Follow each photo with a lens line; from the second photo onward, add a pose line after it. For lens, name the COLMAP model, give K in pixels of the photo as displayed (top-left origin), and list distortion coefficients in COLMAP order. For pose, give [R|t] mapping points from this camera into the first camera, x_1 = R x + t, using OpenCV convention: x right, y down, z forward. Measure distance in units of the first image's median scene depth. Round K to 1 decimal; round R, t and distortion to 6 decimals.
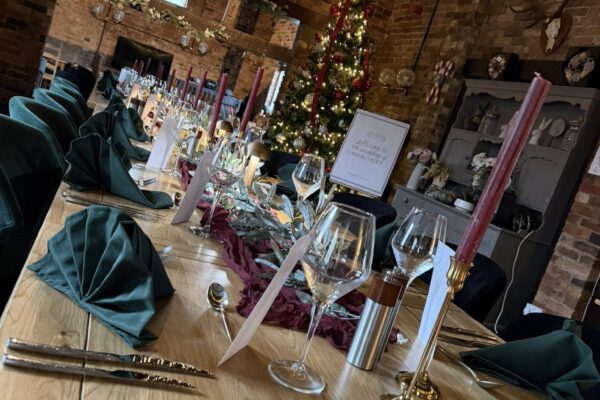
lens RADIAL K [[539.7, 0, 300.0], [0, 539.7, 200.0], [0, 0, 1]] dist [0.096016, -0.009599]
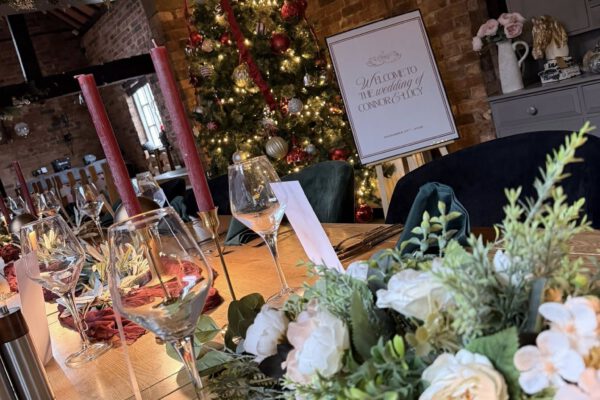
lens RADIAL K [[639.9, 0, 318.1], [0, 639.9, 210.3], [0, 0, 1]] dist [0.122086, -0.006858]
pose [[0.797839, -0.590374, 0.122113, -0.098320], [0.585571, 0.807056, 0.075940, -0.080396], [-0.143385, 0.010917, 0.989607, 0.320610]]
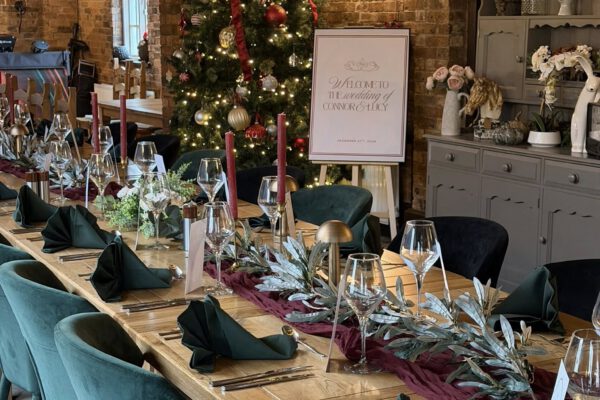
lens RADIAL K [[1031.8, 0, 300.0], [0, 1031.8, 200.0], [0, 0, 1]] dist [0.138604, -0.036987]
pose [[0.939193, -0.334767, 0.076472, -0.058070], [0.331804, 0.942074, 0.049011, -0.057548], [-0.088449, -0.020657, 0.995866, -0.124193]]
